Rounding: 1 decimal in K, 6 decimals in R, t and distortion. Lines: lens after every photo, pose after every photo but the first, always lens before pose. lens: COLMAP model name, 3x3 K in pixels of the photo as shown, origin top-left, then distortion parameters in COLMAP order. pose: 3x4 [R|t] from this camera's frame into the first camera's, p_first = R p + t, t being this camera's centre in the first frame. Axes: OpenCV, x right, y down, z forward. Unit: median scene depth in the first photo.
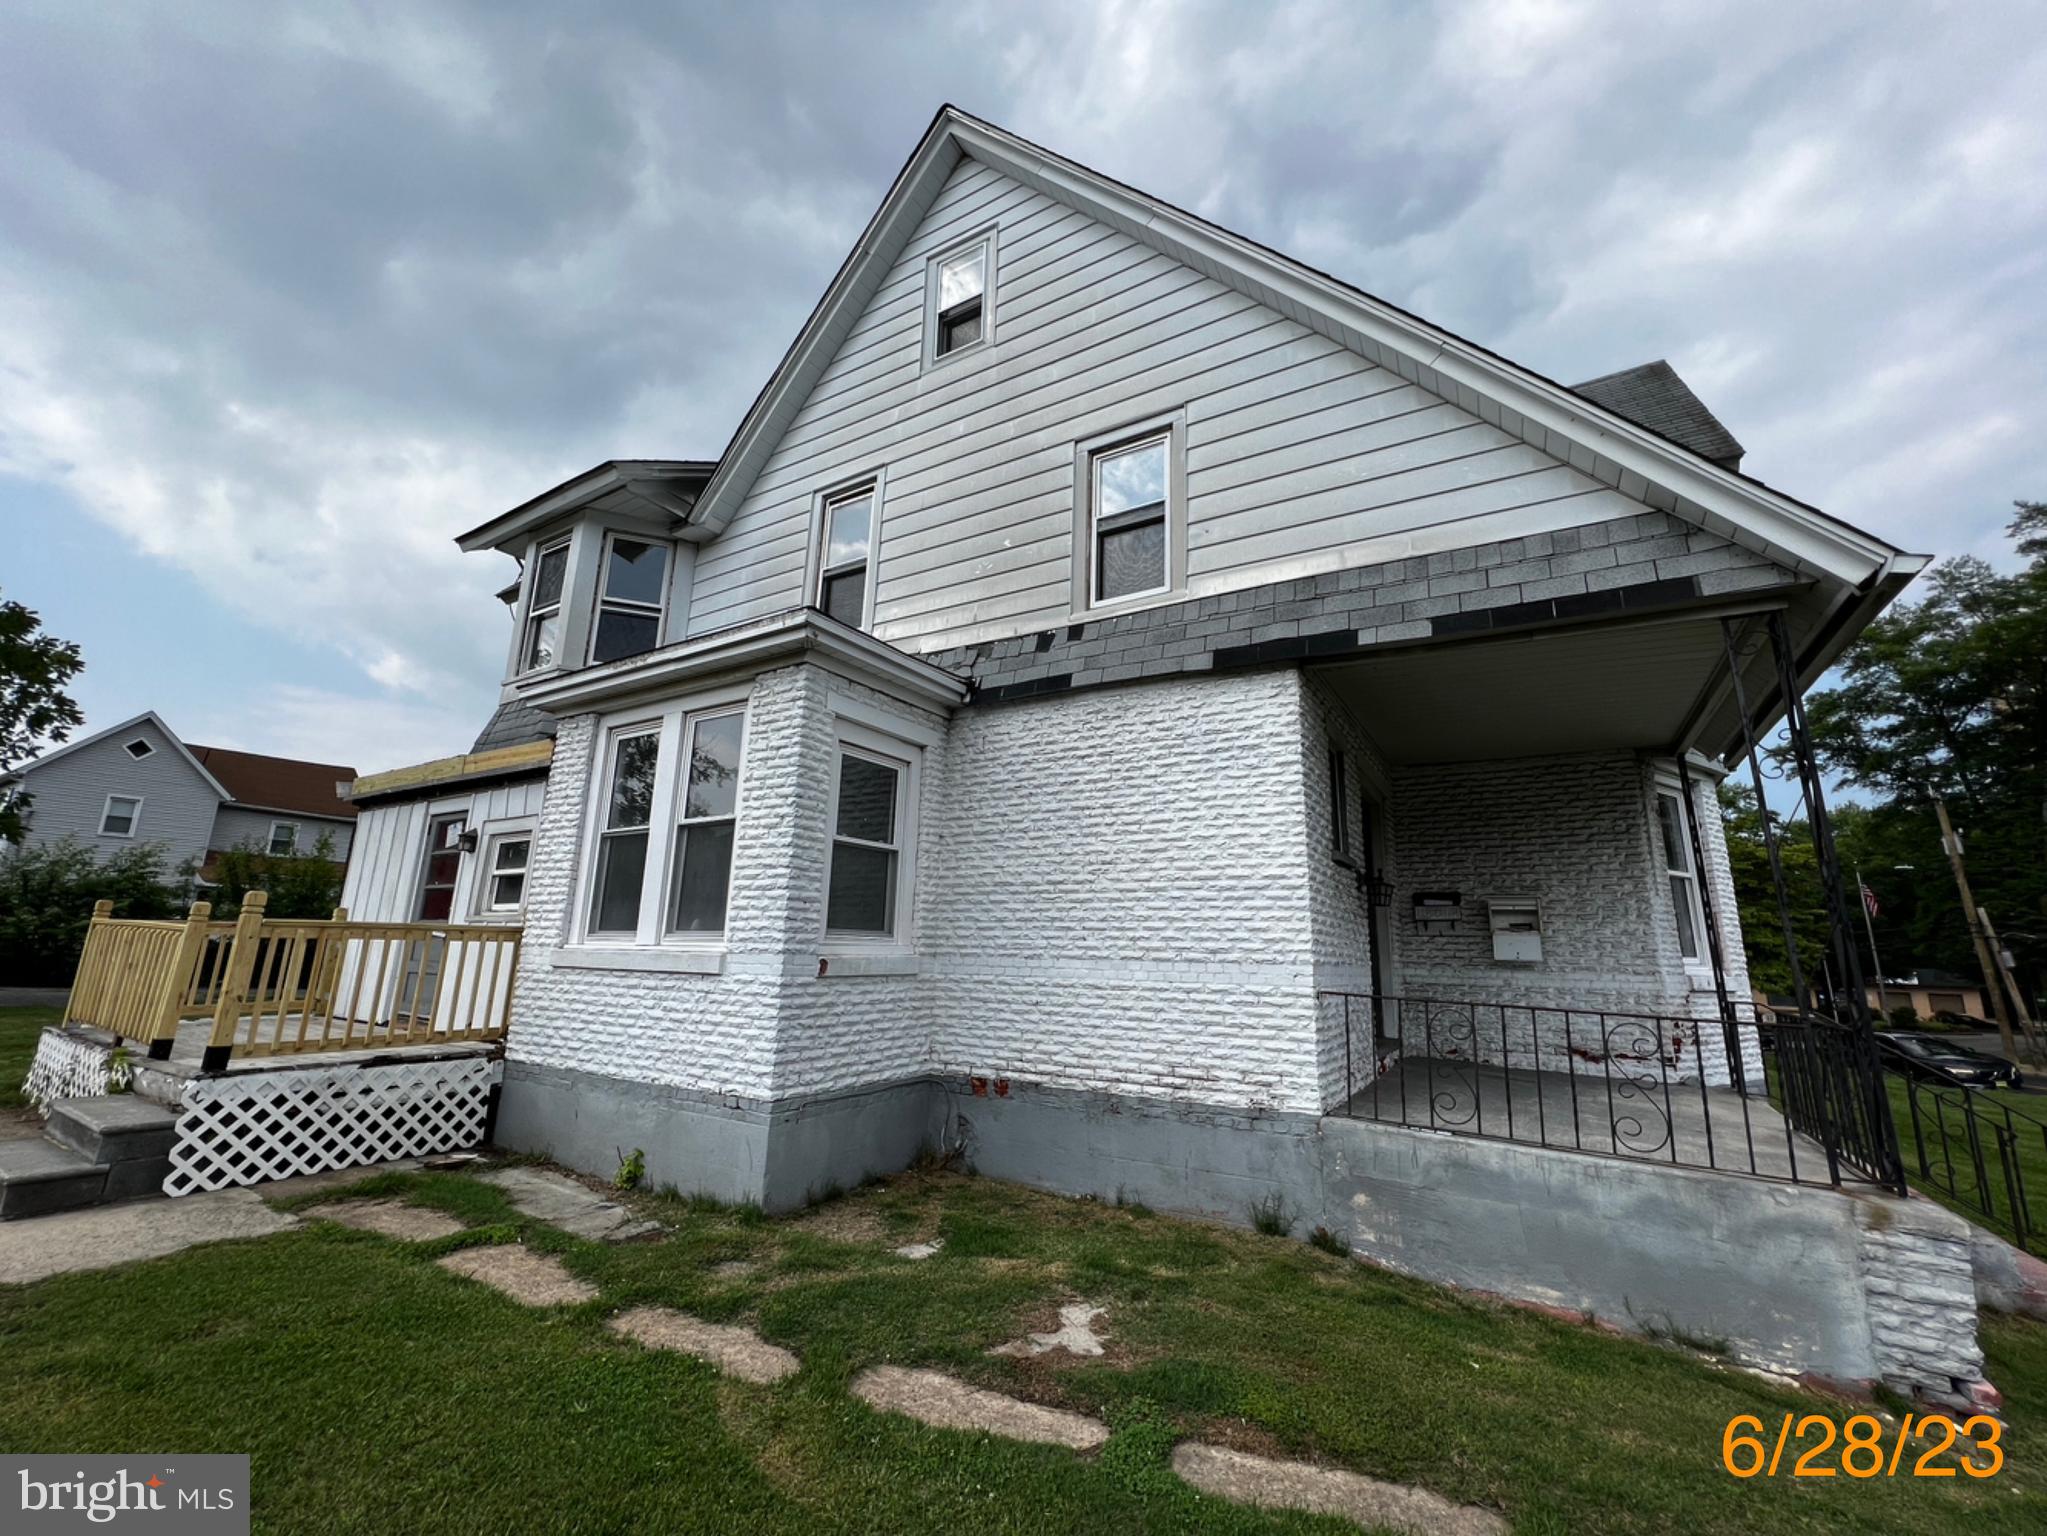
lens RADIAL K [[823.9, 0, 1026.0], [0, 823.9, 760.5], [0, 0, 1]] dist [-0.004274, 0.000648]
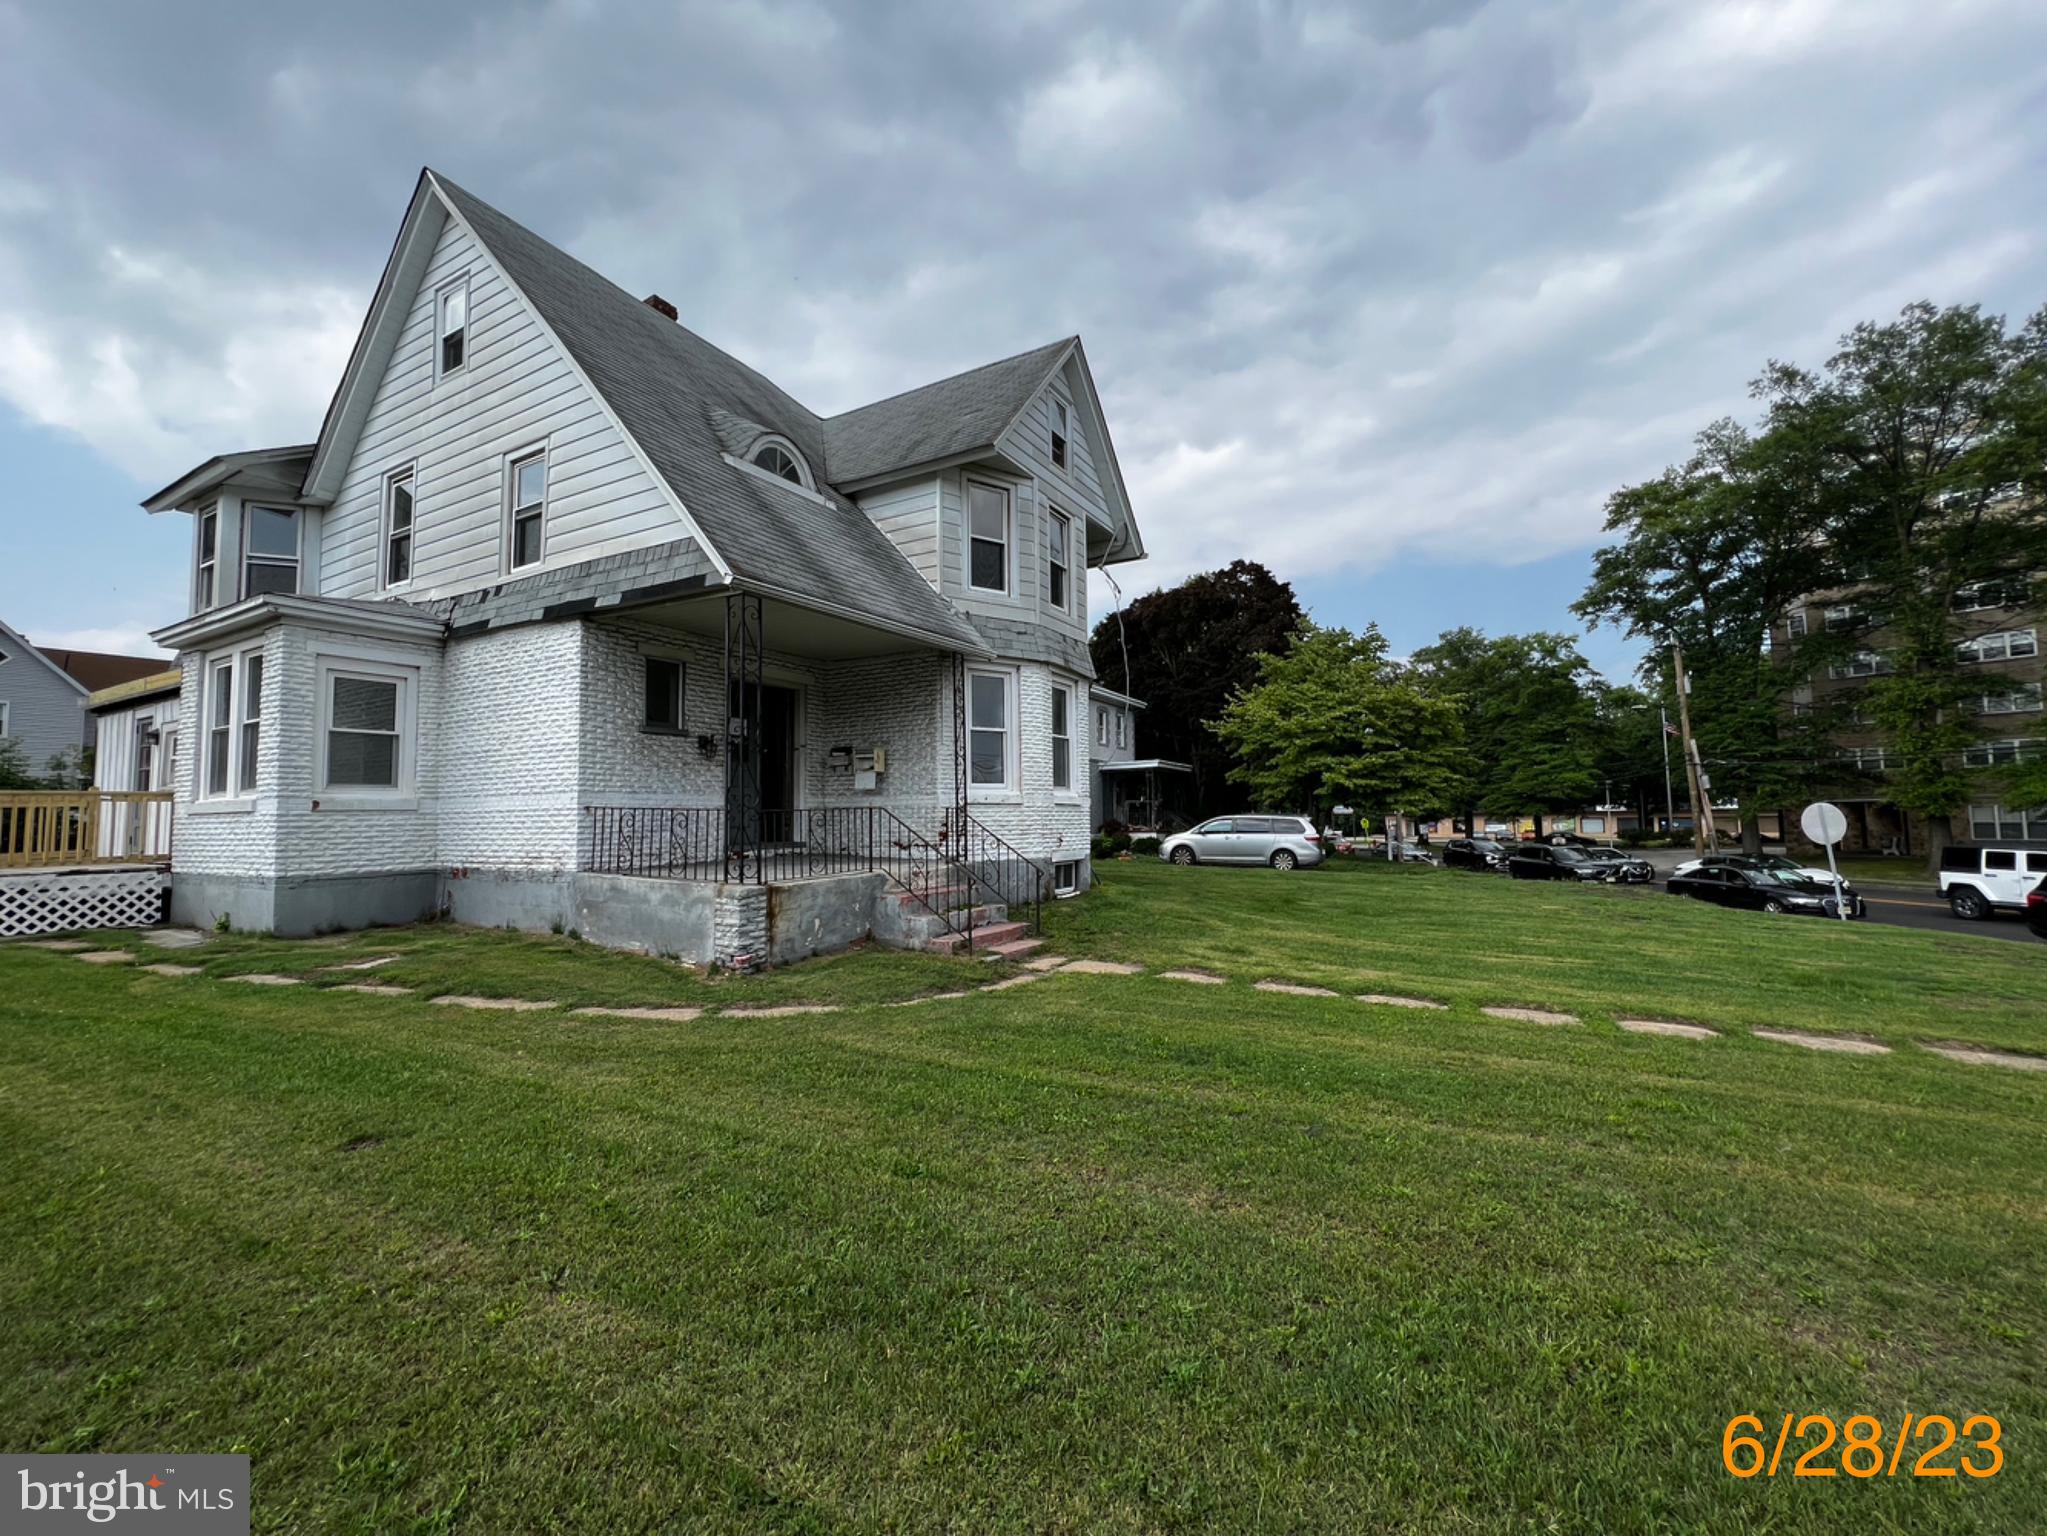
lens RADIAL K [[823.9, 0, 1026.0], [0, 823.9, 760.5], [0, 0, 1]] dist [-0.004274, 0.000648]
pose [[0.998529, -0.037507, 0.039160, 0.983027], [0.030588, 0.985928, 0.164347, -0.064755], [-0.044773, -0.162907, 0.985625, -0.621320]]
